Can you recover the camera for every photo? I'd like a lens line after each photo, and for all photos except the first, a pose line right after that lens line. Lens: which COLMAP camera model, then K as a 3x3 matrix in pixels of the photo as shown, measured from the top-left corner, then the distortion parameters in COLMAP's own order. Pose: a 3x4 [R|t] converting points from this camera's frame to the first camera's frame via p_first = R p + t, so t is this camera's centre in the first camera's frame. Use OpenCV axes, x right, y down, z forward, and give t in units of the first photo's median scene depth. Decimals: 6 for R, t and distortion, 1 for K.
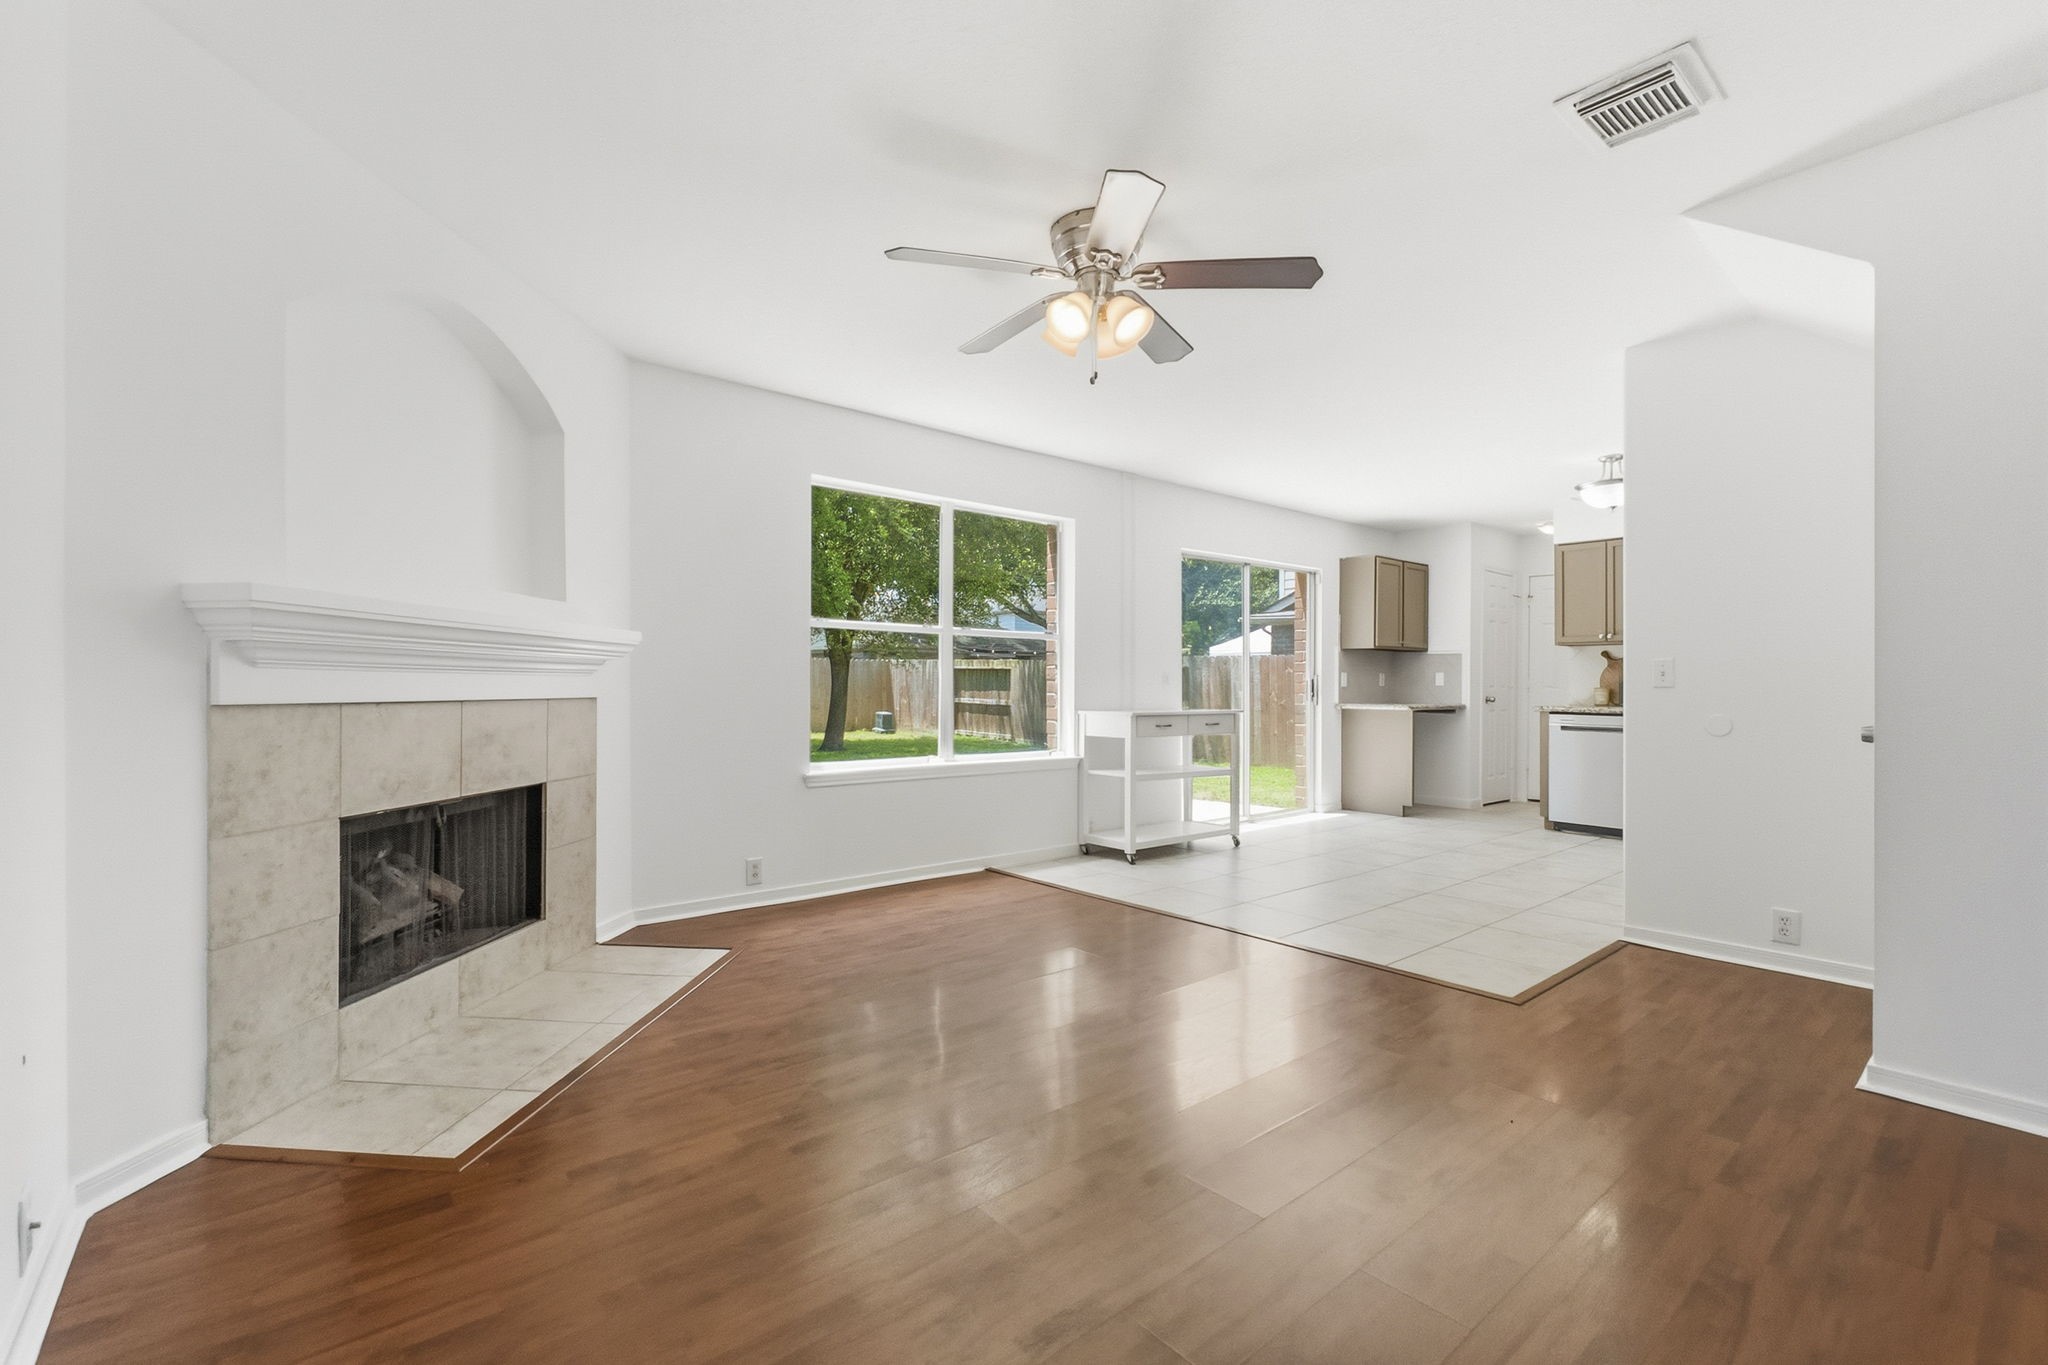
lens RADIAL K [[893.8, 0, 1003.5], [0, 893.8, 687.0], [0, 0, 1]] dist [-0.009157, 0.002301]
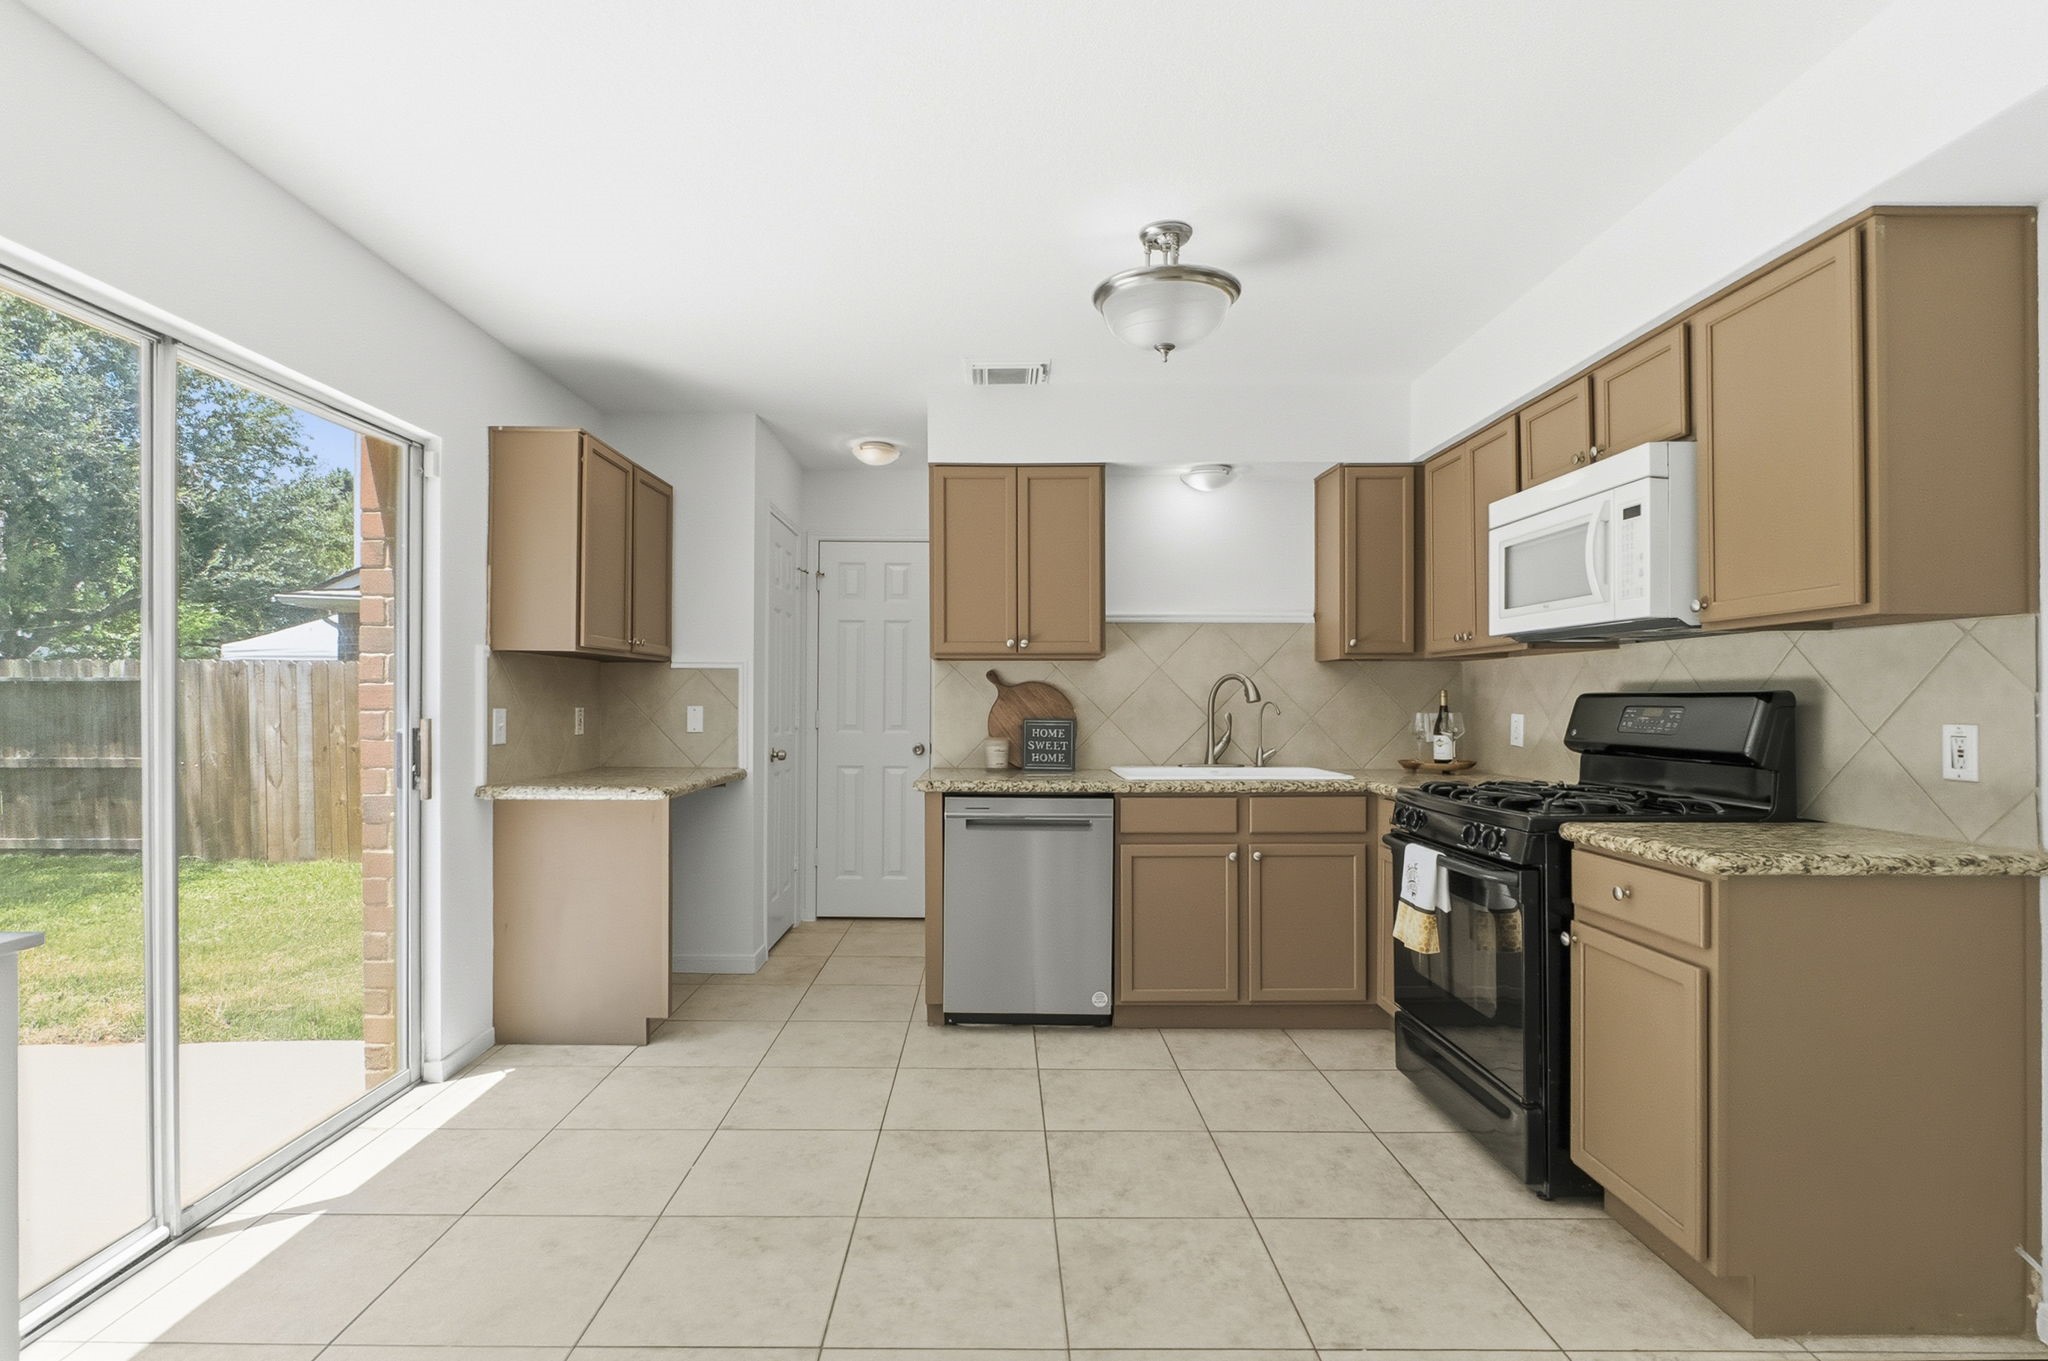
lens RADIAL K [[972.6, 0, 997.9], [0, 972.6, 701.5], [0, 0, 1]] dist [-0.010503, 0.004240]
pose [[0.640512, -0.003099, 0.767942, 0.297313], [0.001683, 0.999995, 0.002632, -0.032518], [-0.767946, -0.000393, 0.640514, 0.860193]]
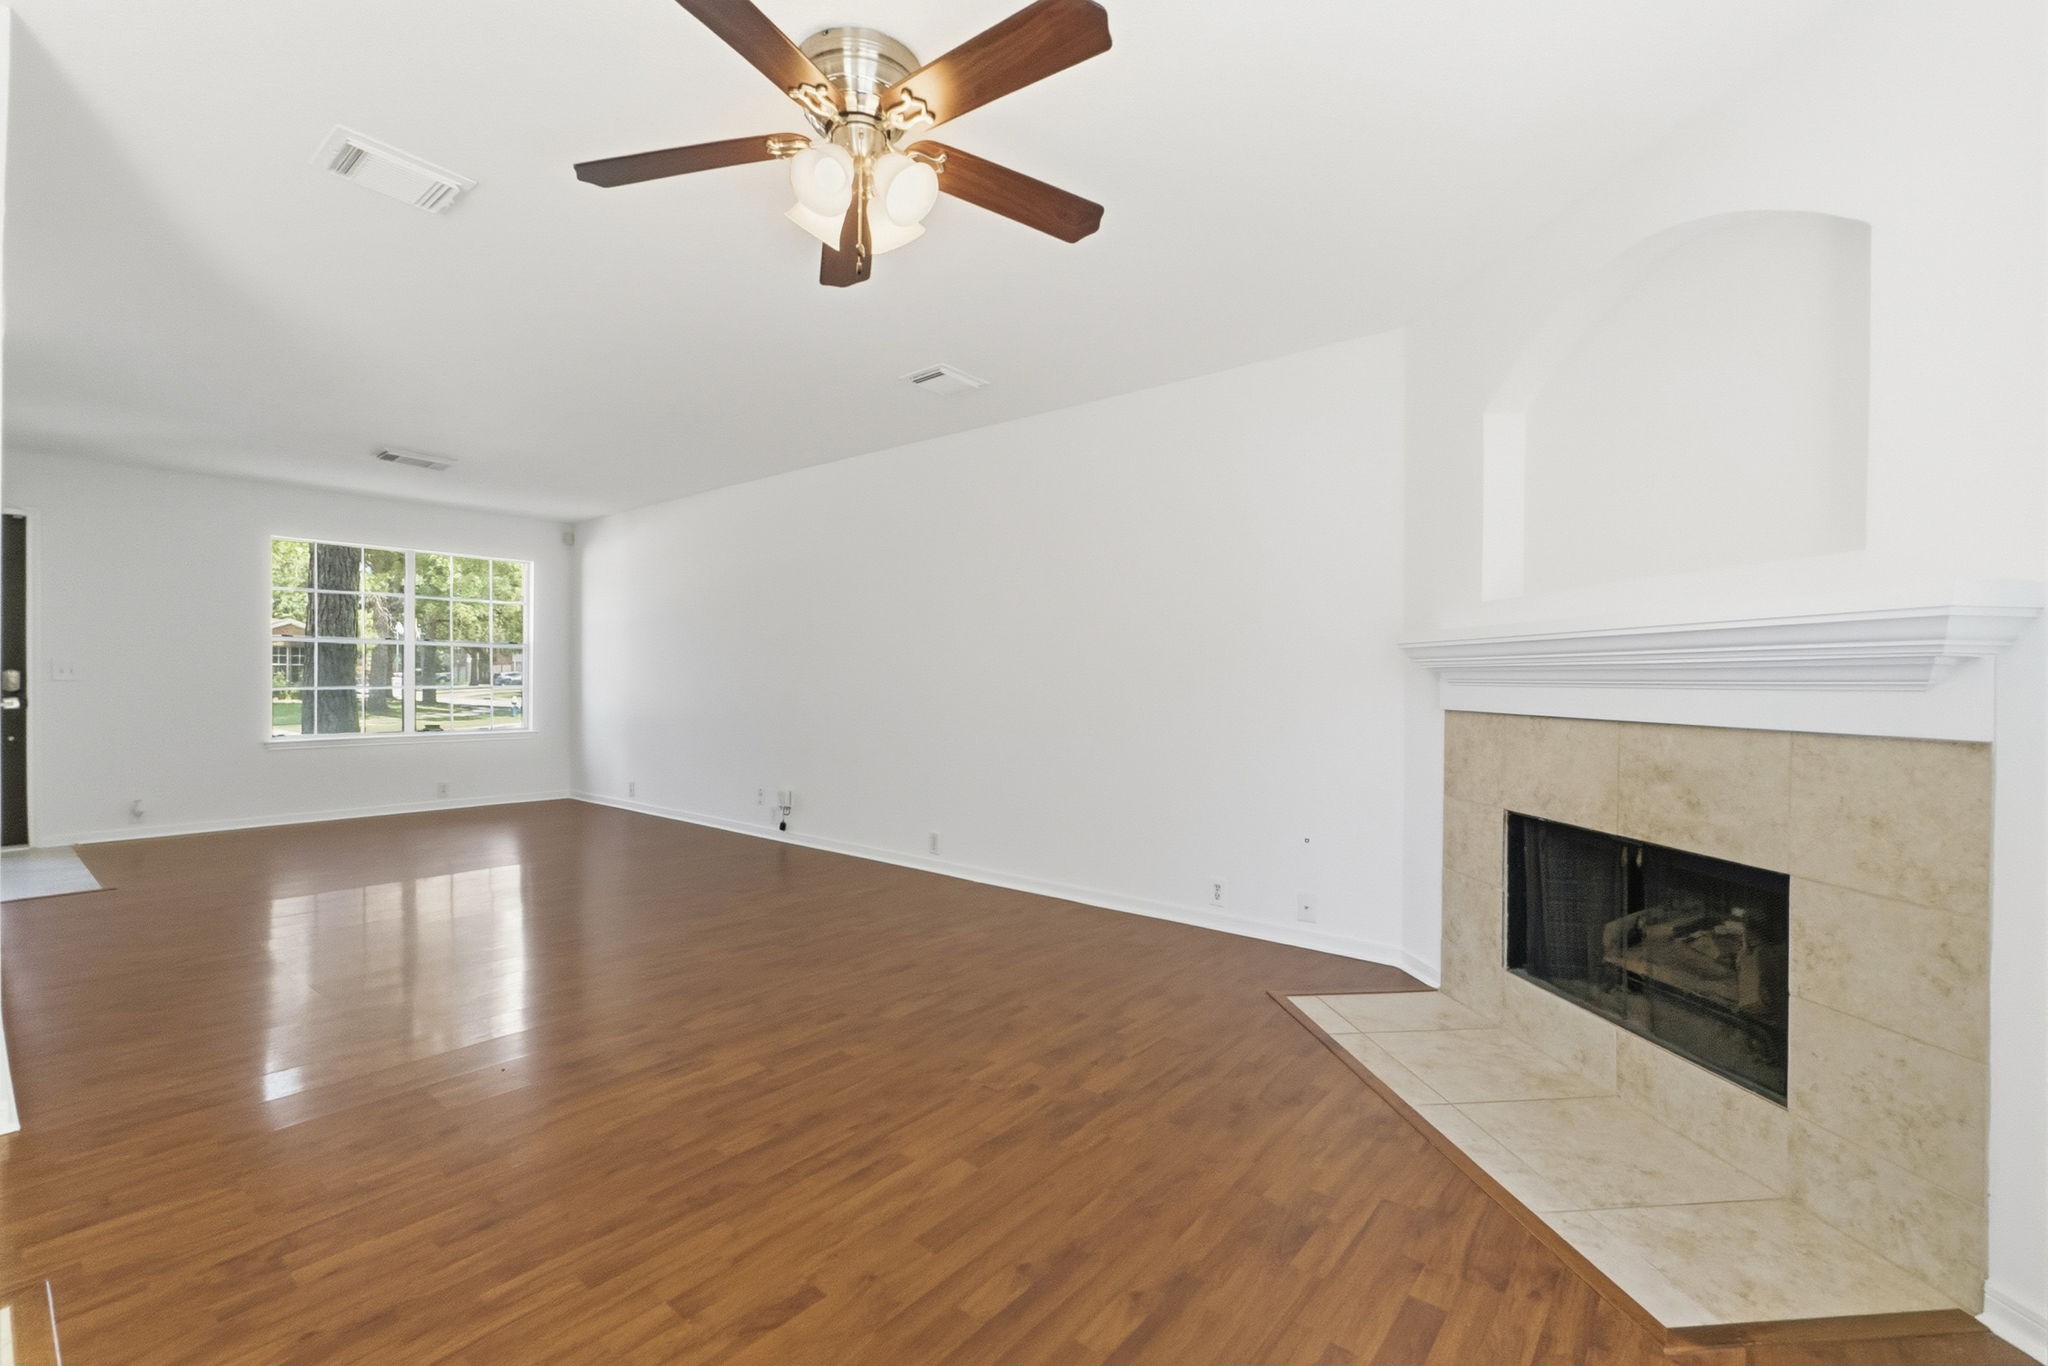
lens RADIAL K [[893.8, 0, 999.6], [0, 893.8, 688.7], [0, 0, 1]] dist [-0.009157, 0.002301]
pose [[-0.984676, -0.009596, -0.174130, 0.065286], [-0.011814, 0.999862, 0.011707, -0.010461], [0.173993, 0.013585, -0.984653, 1.004423]]
